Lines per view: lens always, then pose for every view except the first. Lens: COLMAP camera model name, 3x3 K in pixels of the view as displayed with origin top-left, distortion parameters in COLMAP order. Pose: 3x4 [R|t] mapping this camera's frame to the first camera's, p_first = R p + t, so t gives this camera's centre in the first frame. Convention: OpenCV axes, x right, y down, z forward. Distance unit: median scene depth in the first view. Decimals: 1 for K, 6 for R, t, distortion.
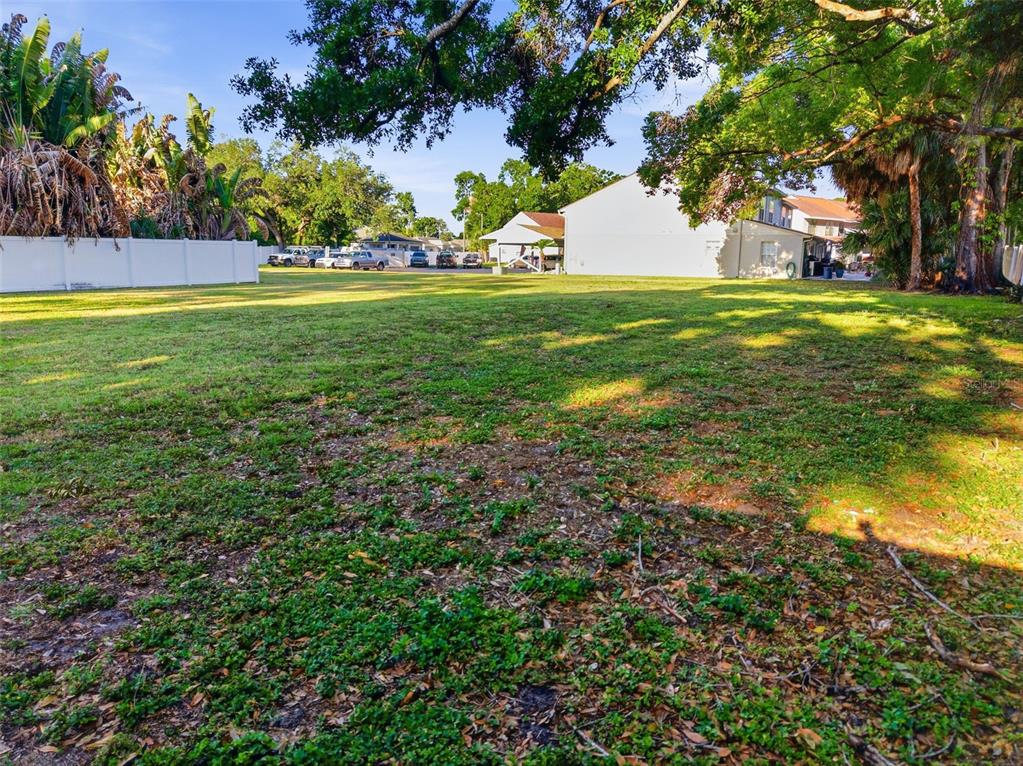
lens RADIAL K [[697.2, 0, 511.5], [0, 697.2, 383.0], [0, 0, 1]] dist [0.071972, -0.047007]
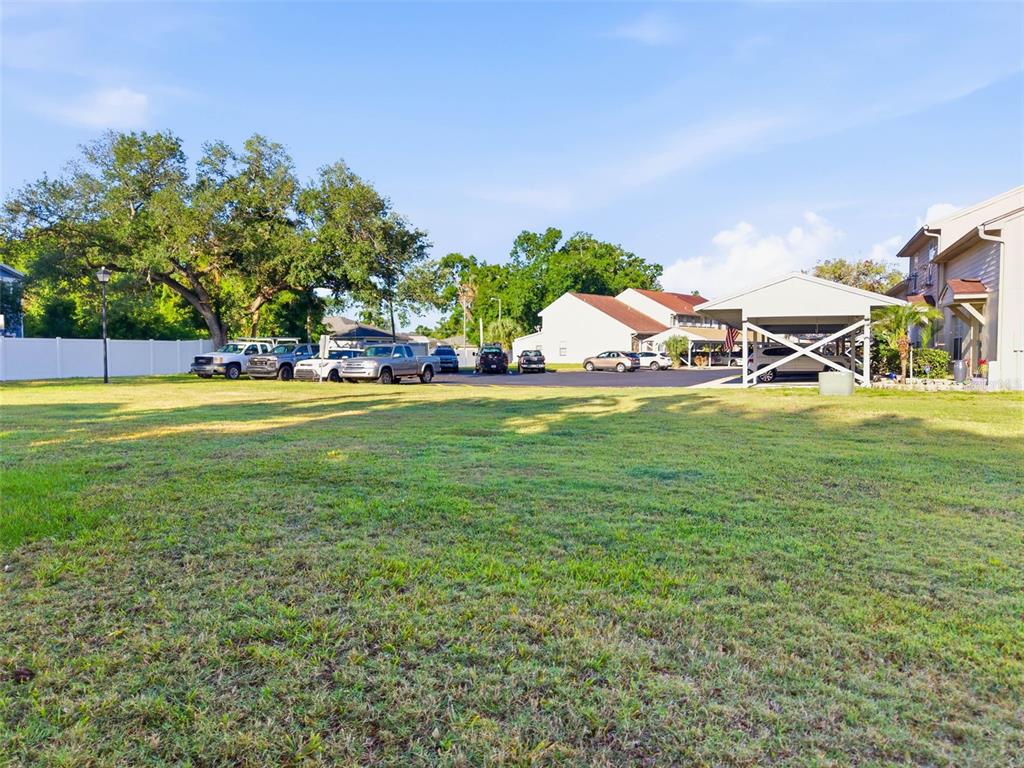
lens RADIAL K [[697.9, 0, 512.0], [0, 697.9, 384.0], [0, 0, 1]] dist [0.071972, -0.047007]
pose [[0.995409, -0.017121, 0.094164, -0.165238], [0.030168, 0.989842, -0.138934, -0.084630], [-0.090829, 0.141137, 0.985815, 0.482158]]
